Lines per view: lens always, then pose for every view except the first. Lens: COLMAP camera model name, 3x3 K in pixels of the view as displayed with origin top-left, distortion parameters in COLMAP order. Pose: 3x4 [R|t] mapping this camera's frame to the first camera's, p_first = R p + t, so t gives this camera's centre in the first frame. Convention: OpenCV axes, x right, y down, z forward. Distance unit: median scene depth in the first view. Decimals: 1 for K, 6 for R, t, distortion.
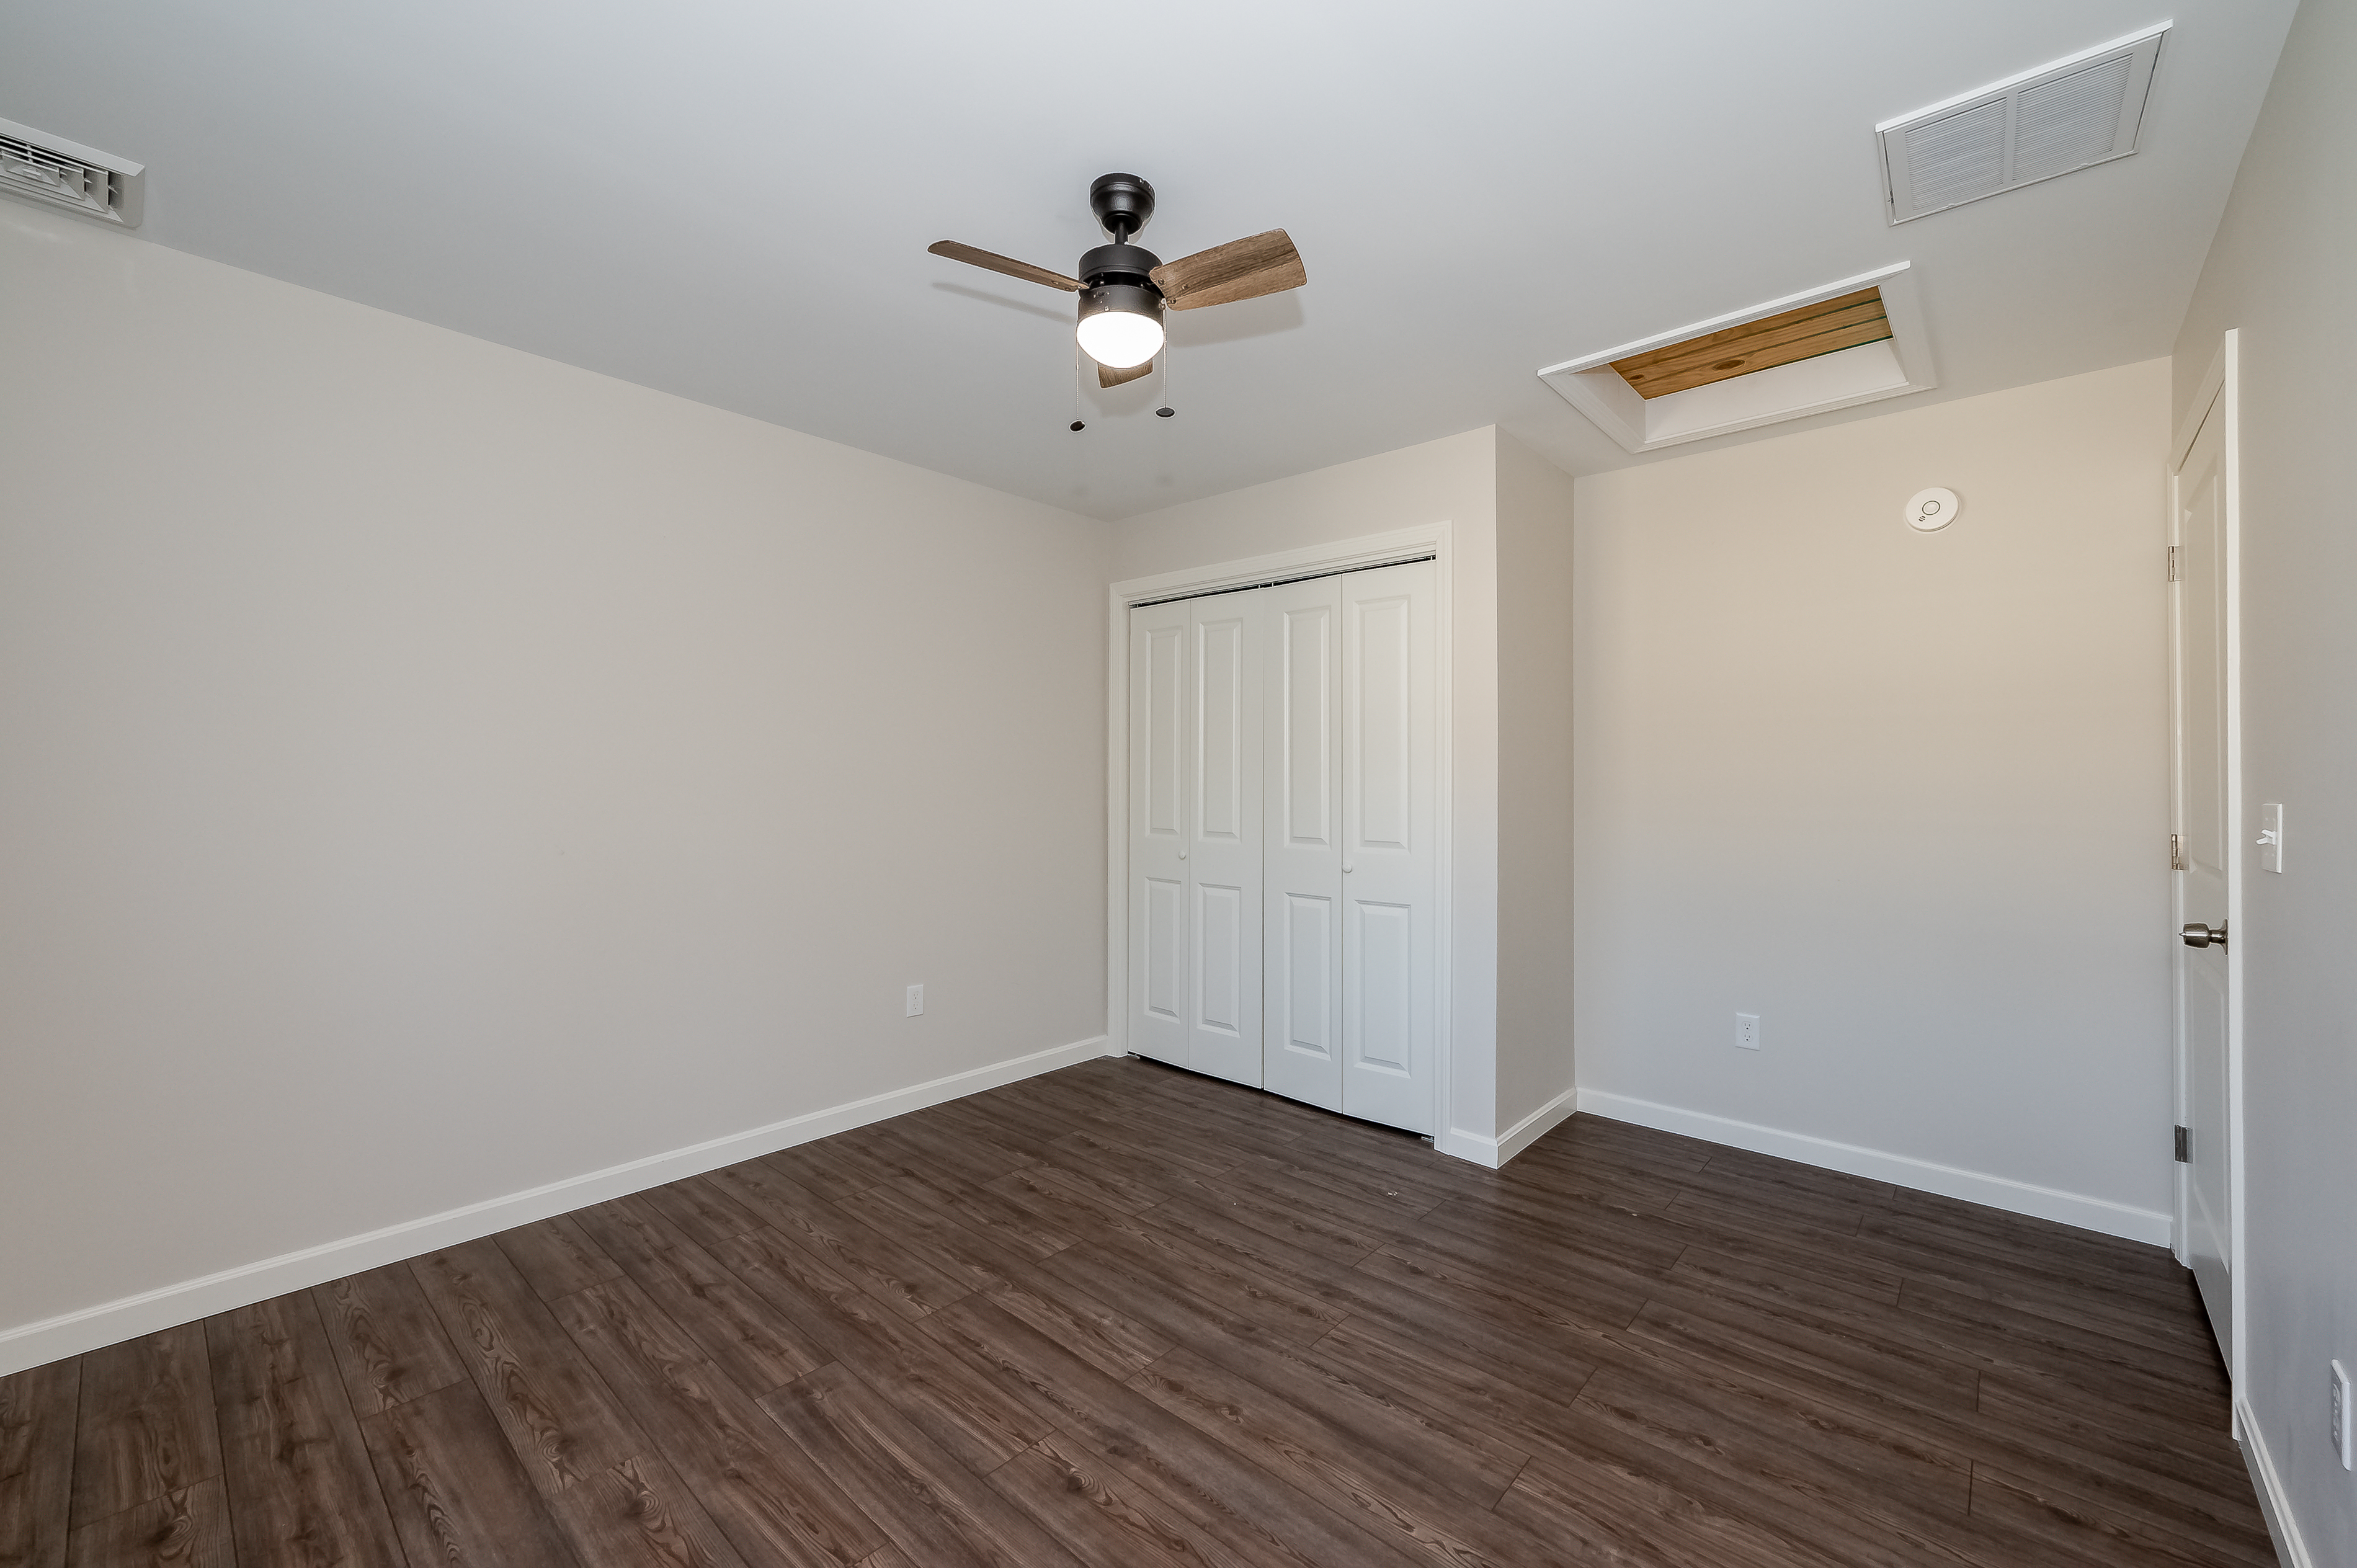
lens RADIAL K [[941.8, 0, 1178.5], [0, 941.8, 784.0], [0, 0, 1]] dist [-0.002657, 0.000252]
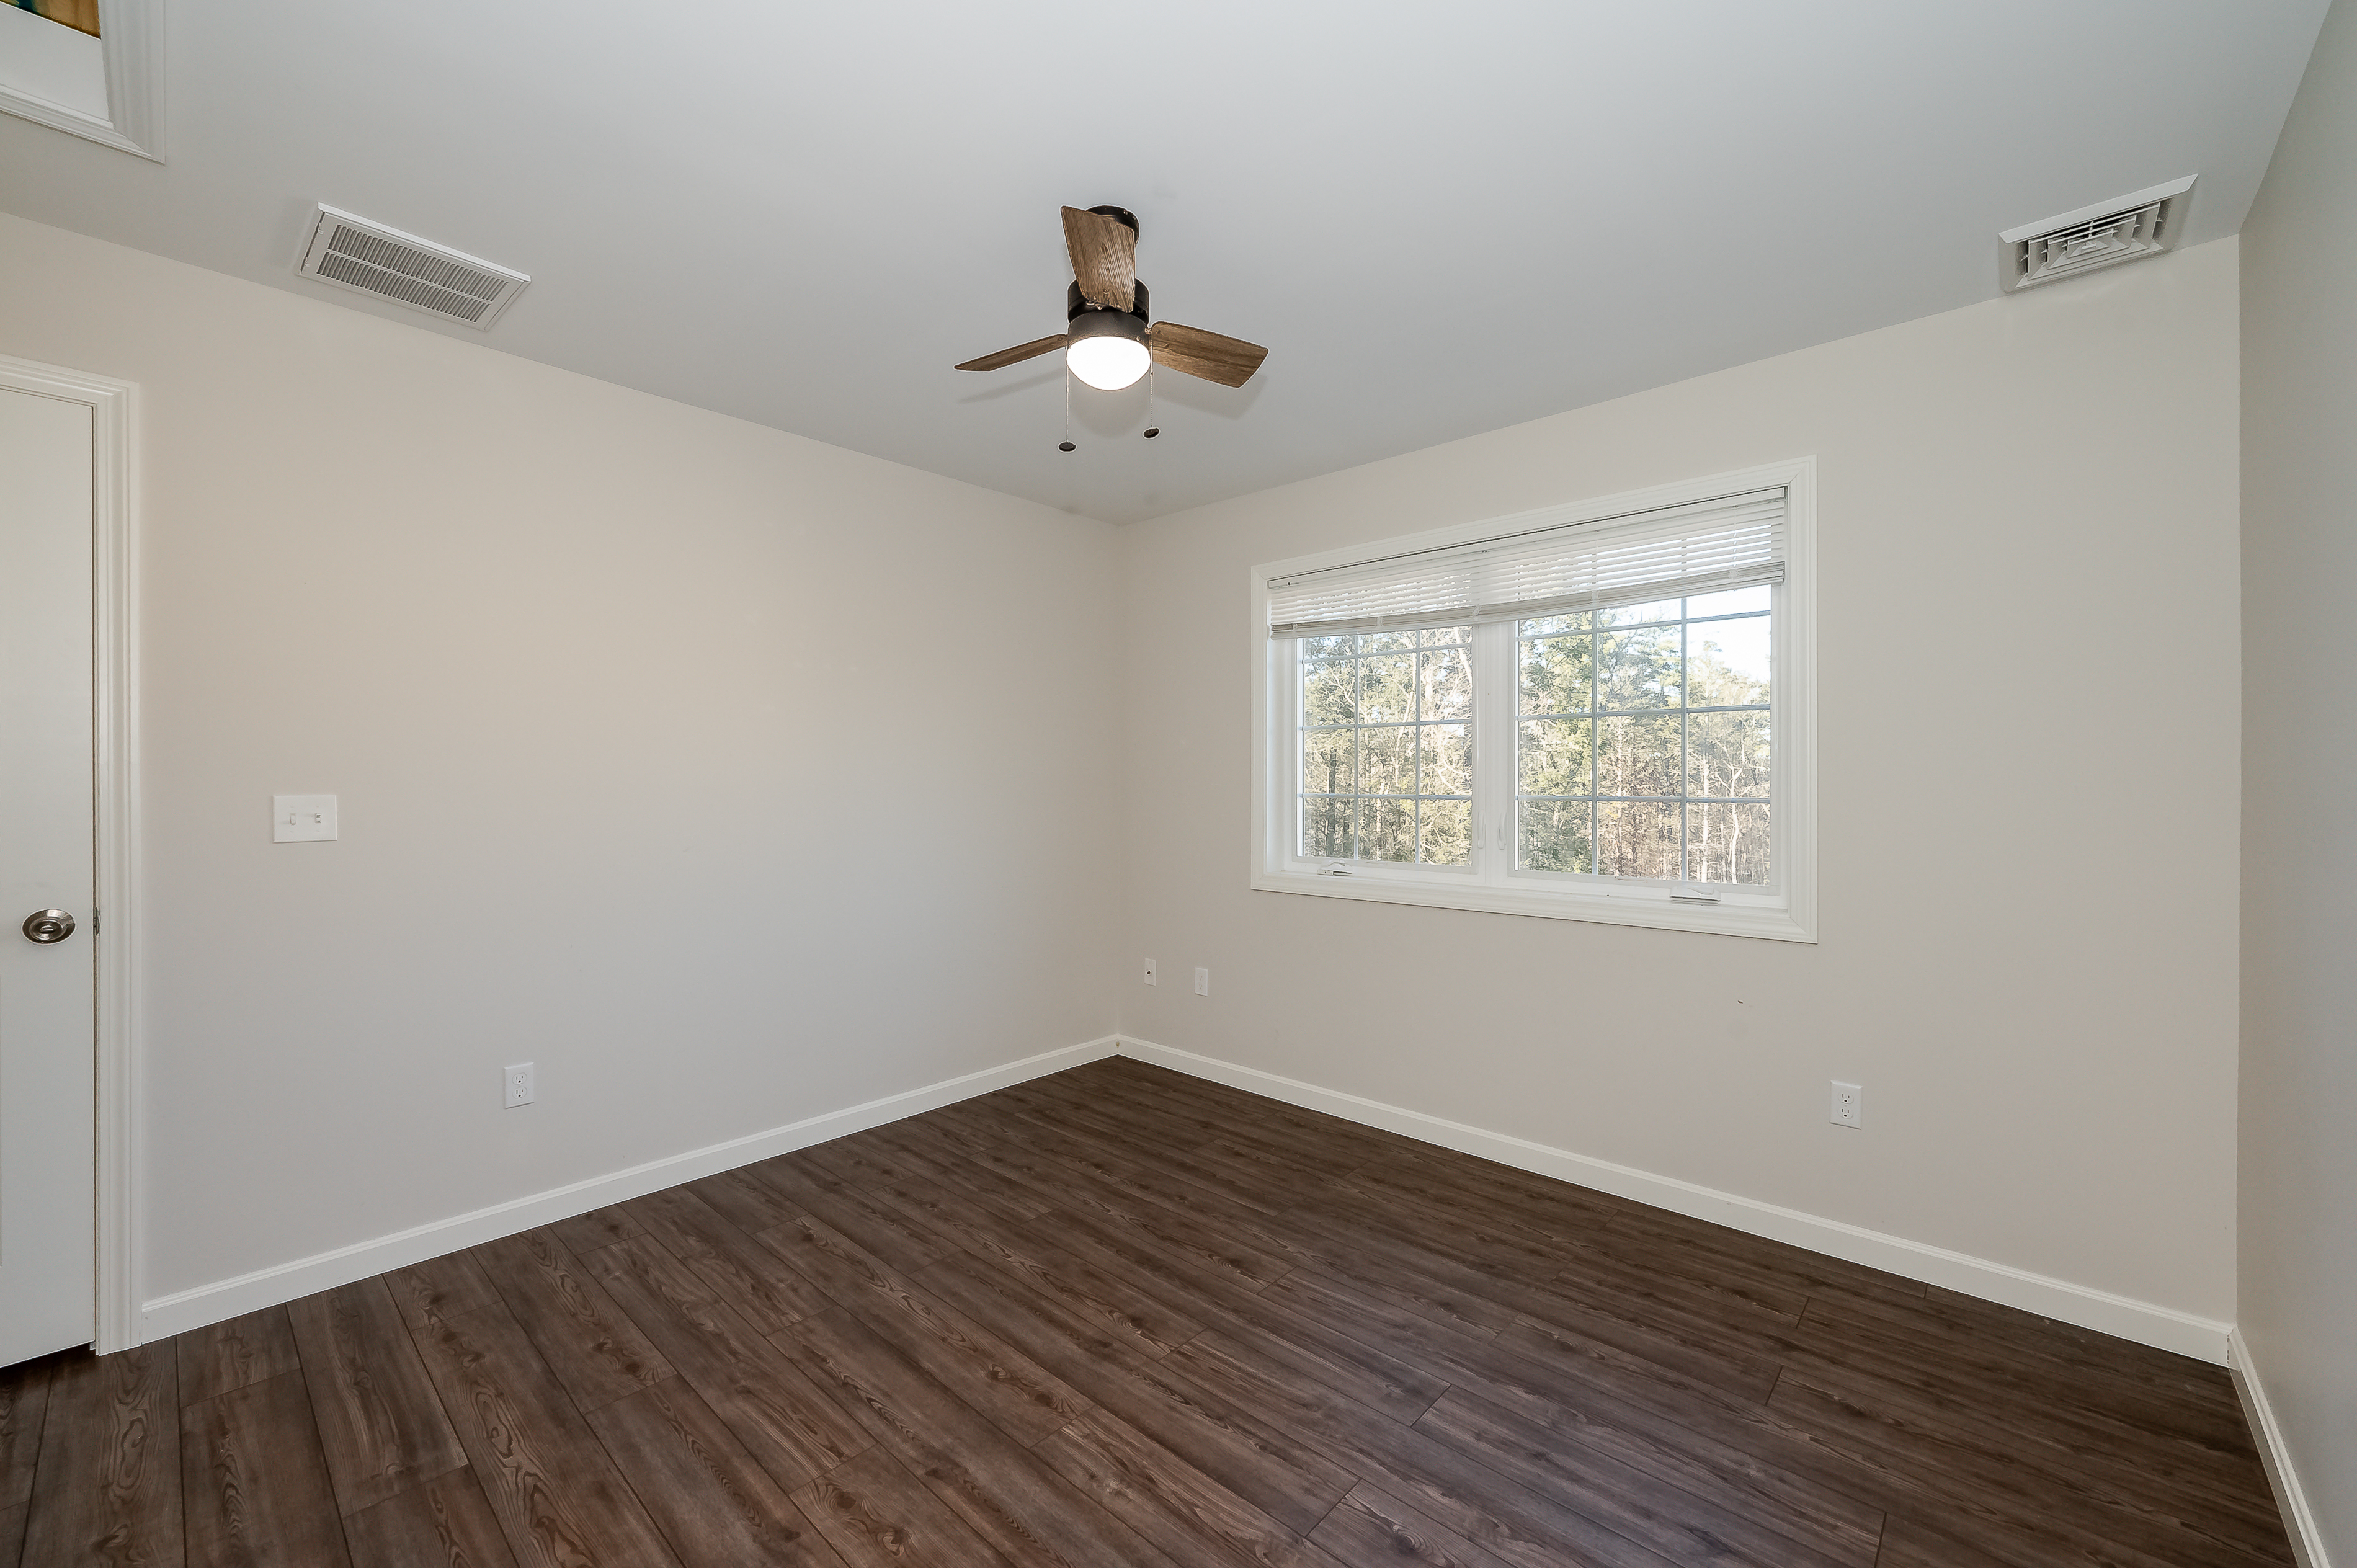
lens RADIAL K [[941.8, 0, 1178.5], [0, 941.8, 784.0], [0, 0, 1]] dist [-0.002657, 0.000252]
pose [[-0.999950, -0.008827, 0.004646, -0.134079], [-0.008808, 0.999953, 0.003959, -0.010025], [-0.004681, 0.003918, -0.999981, 1.842651]]
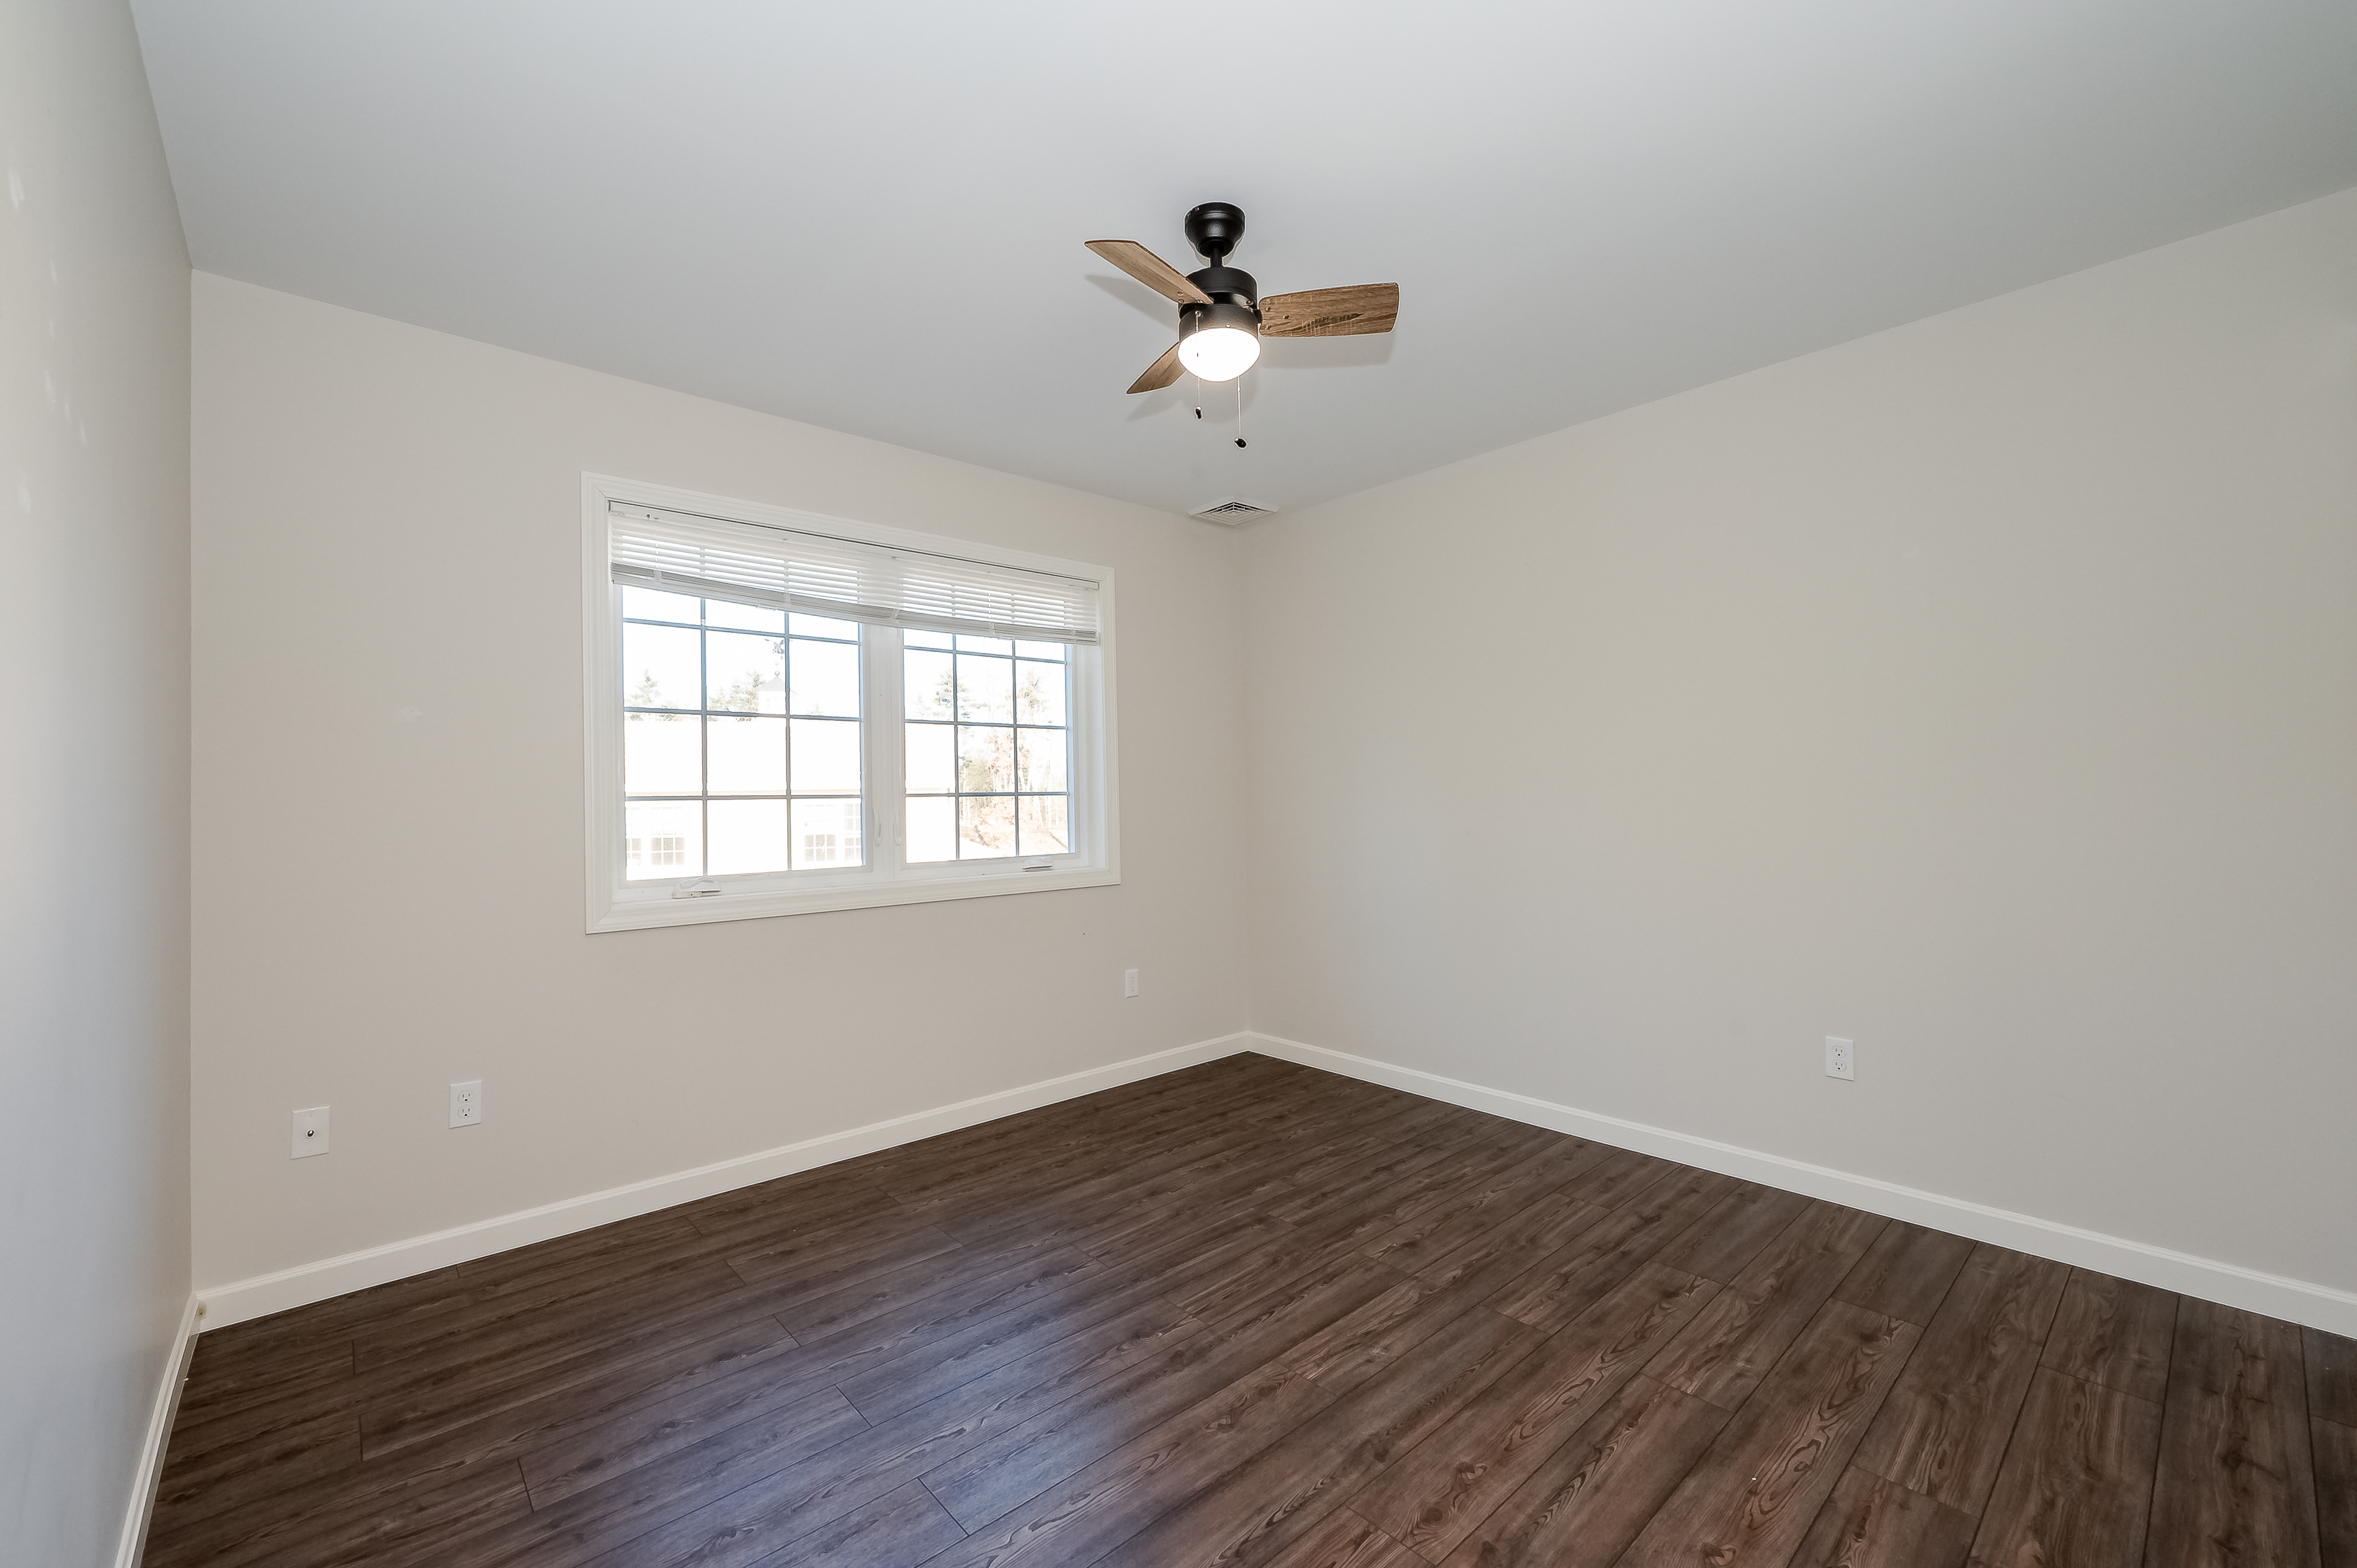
lens RADIAL K [[951.4, 0, 1178.5], [0, 951.4, 784.0], [0, 0, 1]] dist [0.001044, 0.000095]
pose [[-0.106955, -0.018307, -0.994095, 0.918622], [0.011086, 0.999746, -0.019604, 0.032290], [0.994202, -0.013118, -0.106725, 0.949636]]
